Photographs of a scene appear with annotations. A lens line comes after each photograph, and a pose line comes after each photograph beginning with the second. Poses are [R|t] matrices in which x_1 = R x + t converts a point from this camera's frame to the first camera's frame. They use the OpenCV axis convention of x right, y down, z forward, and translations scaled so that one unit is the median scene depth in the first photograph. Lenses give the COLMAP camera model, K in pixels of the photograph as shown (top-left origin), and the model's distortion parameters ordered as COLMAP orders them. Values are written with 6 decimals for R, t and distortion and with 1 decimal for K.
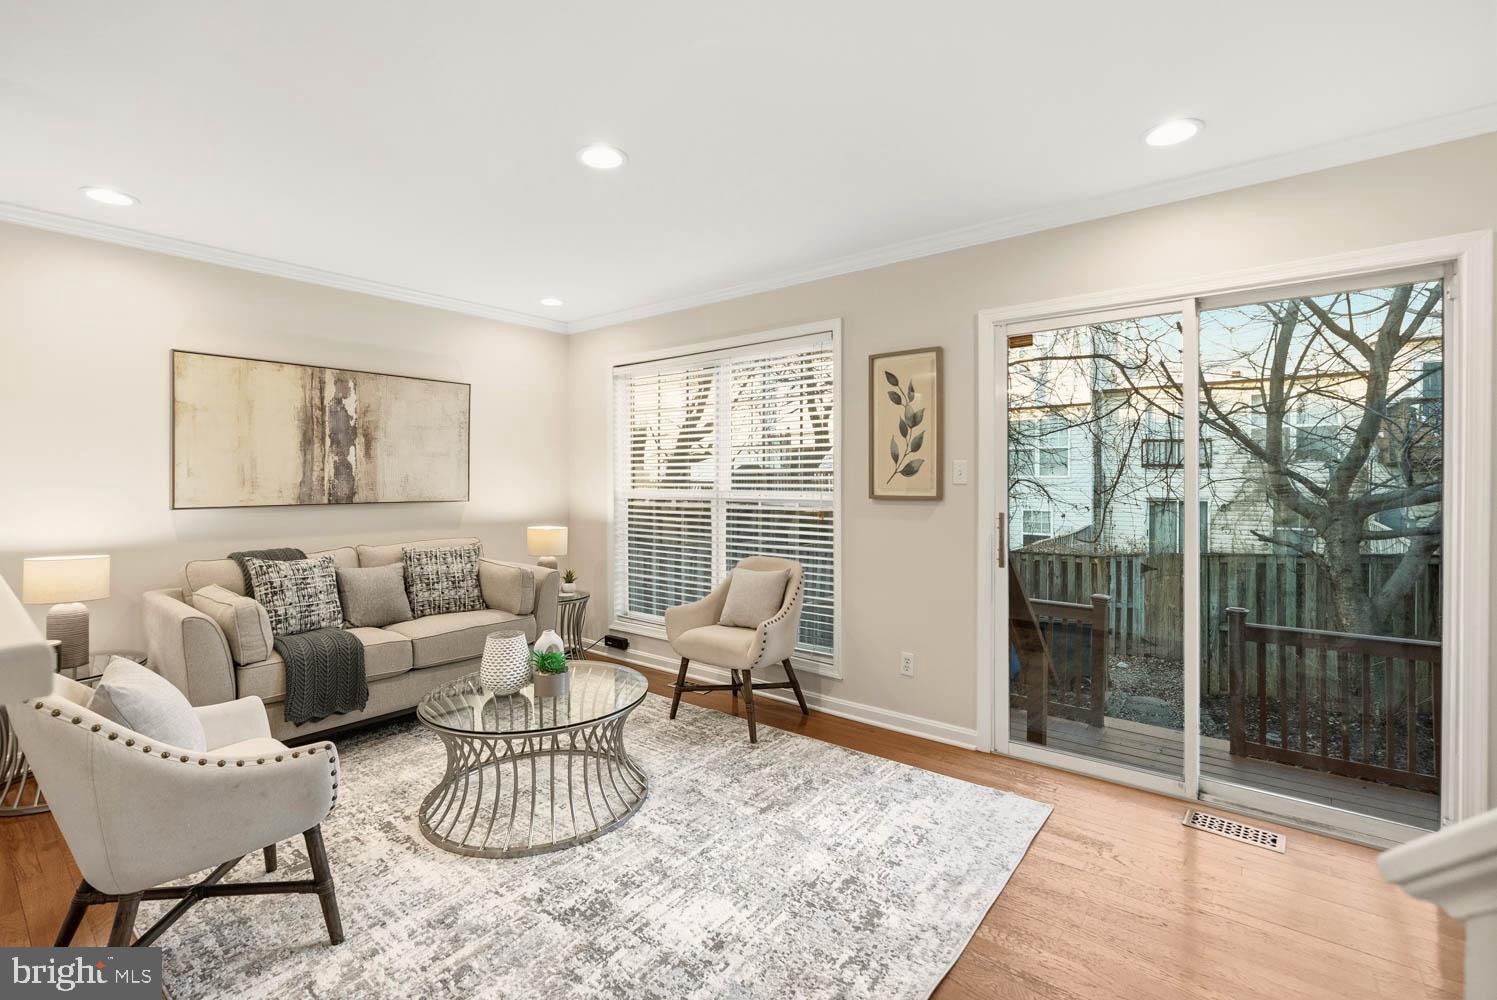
lens RADIAL K [[674.9, 0, 742.1], [0, 674.9, 483.7], [0, 0, 1]] dist [-0.004853, 0.002495]
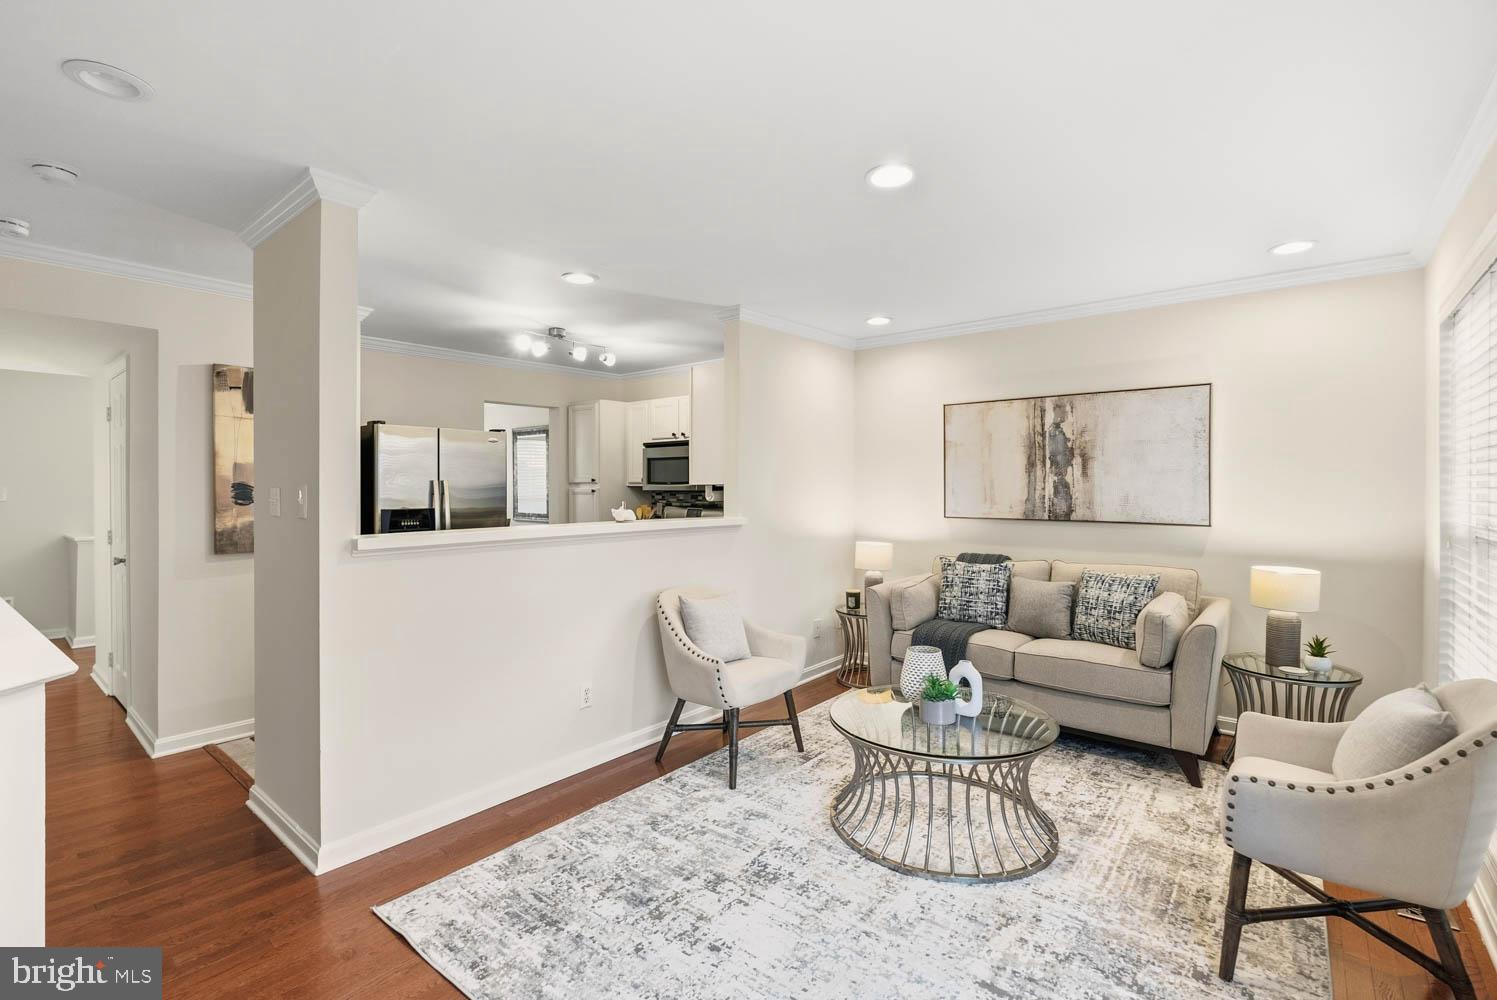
lens RADIAL K [[674.9, 0, 741.1], [0, 674.9, 491.0], [0, 0, 1]] dist [-0.004853, 0.002495]
pose [[-0.017537, 0.005653, -0.999830, 0.529287], [-0.007137, 0.999958, 0.005779, -0.021176], [0.999821, 0.007237, -0.017496, 0.546635]]
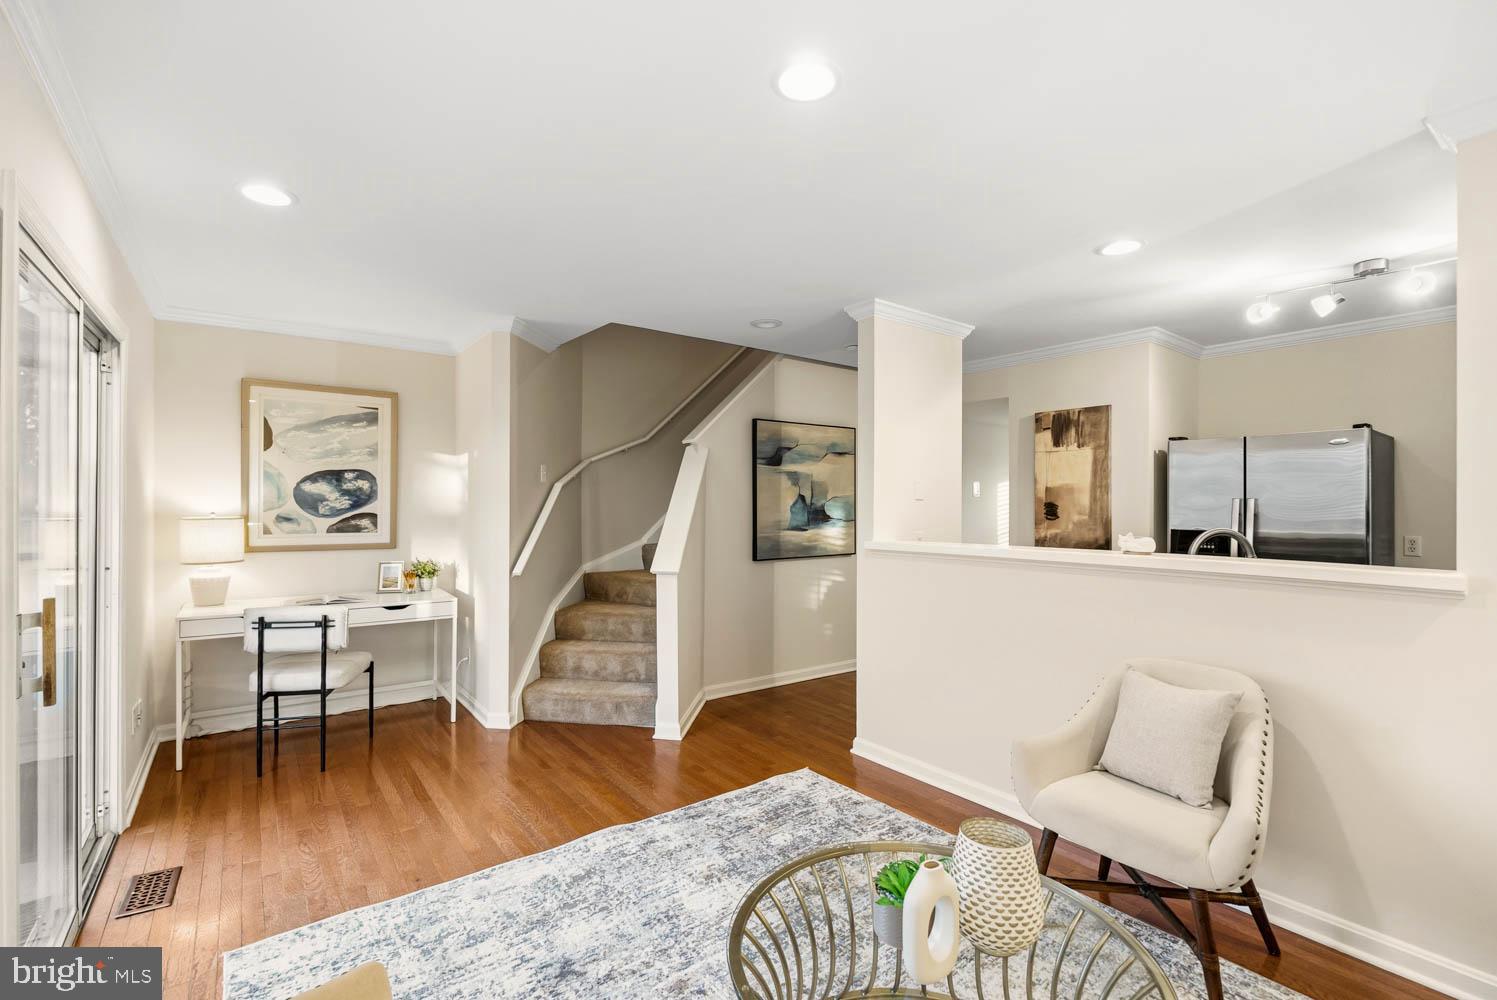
lens RADIAL K [[674.9, 0, 750.2], [0, 674.9, 498.0], [0, 0, 1]] dist [-0.004853, 0.002495]
pose [[-0.970327, 0.003437, 0.241771, -0.225618], [0.002375, 0.999986, -0.004682, -0.026446], [-0.241784, -0.003969, -0.970322, 1.175200]]
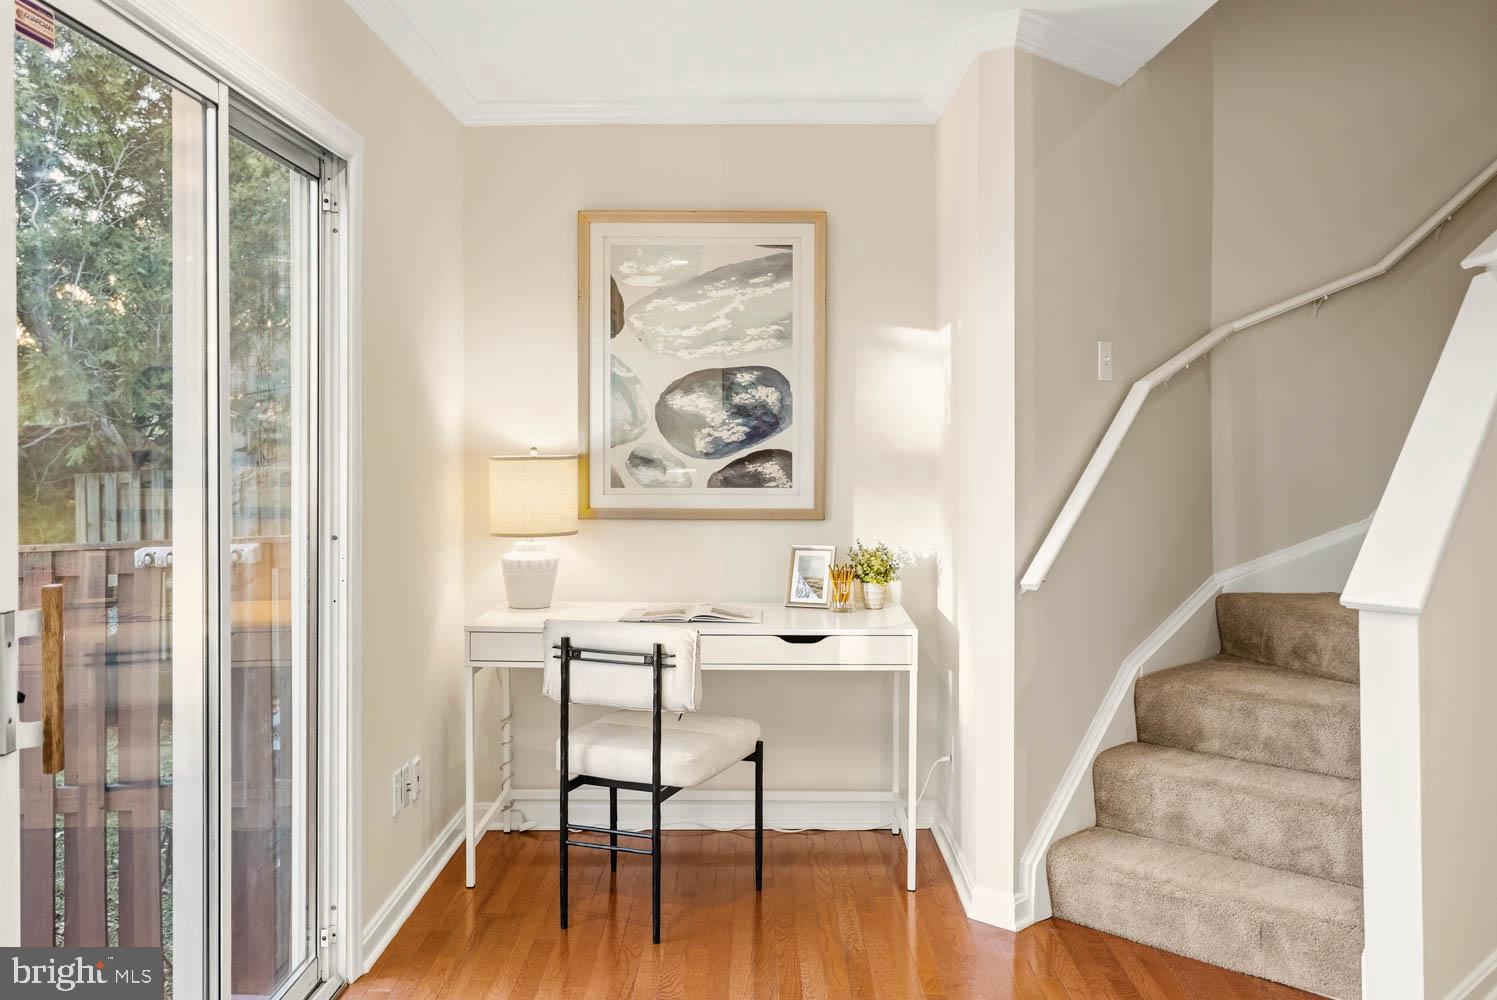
lens RADIAL K [[1366.0, 0, 752.7], [0, 1366.0, 438.9], [0, 0, 1]] dist [0.017352, 0.000000]
pose [[-0.622965, 0.004002, 0.782239, -0.245109], [0.007072, 0.999975, 0.000516, -0.017623], [-0.782218, 0.005853, -0.622978, 0.966352]]
